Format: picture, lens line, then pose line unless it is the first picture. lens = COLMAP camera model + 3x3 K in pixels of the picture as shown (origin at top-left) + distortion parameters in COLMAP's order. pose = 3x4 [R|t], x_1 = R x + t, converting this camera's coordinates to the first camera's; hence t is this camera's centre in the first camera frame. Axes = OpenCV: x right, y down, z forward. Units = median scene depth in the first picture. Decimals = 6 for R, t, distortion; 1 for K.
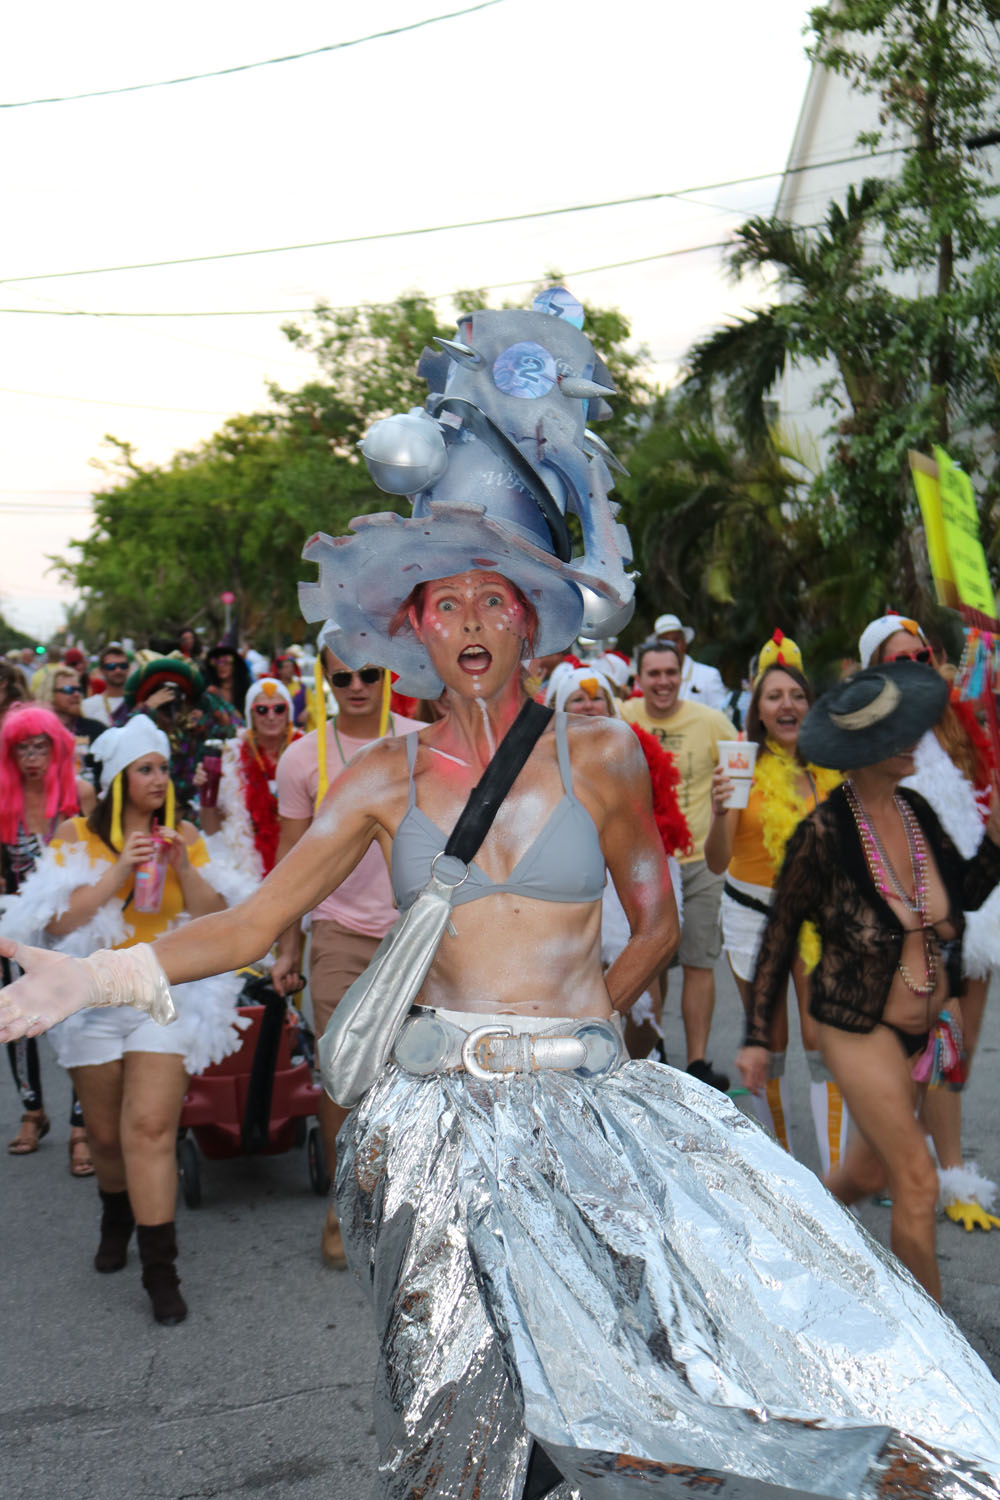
lens RADIAL K [[2371.6, 0, 501.1], [0, 2371.6, 747.0], [0, 0, 1]] dist [0.038672, 0.000000]
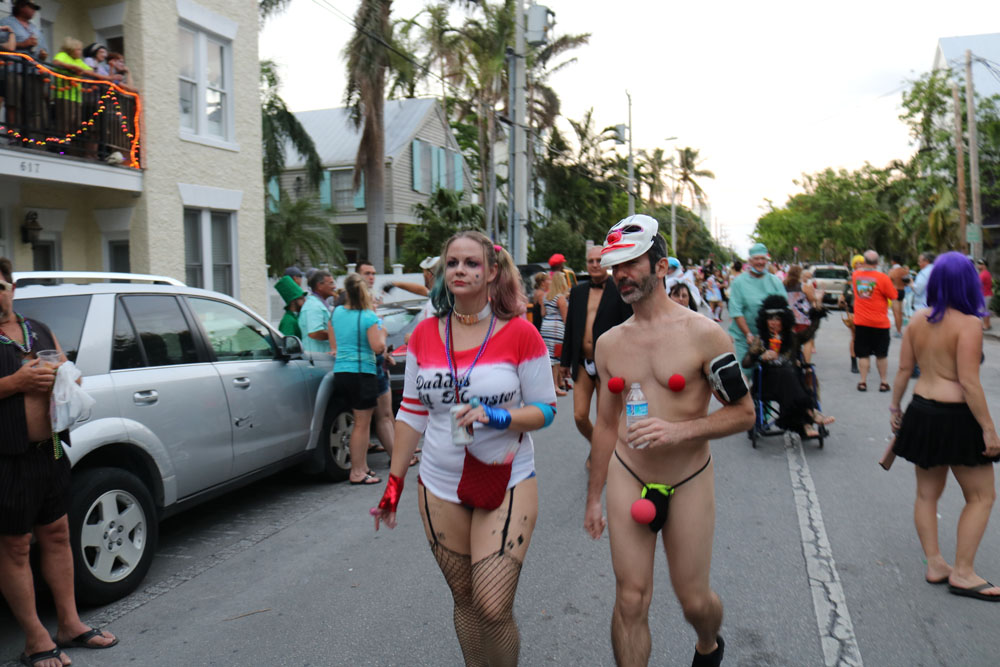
lens RADIAL K [[818.1, 0, 518.8], [0, 818.1, 336.7], [0, 0, 1]] dist [-0.134147, 0.073321]
pose [[0.890554, 0.032515, -0.453714, 0.057630], [-0.011148, 0.998703, 0.049688, 0.008829], [0.454741, -0.039192, 0.889761, -0.191531]]
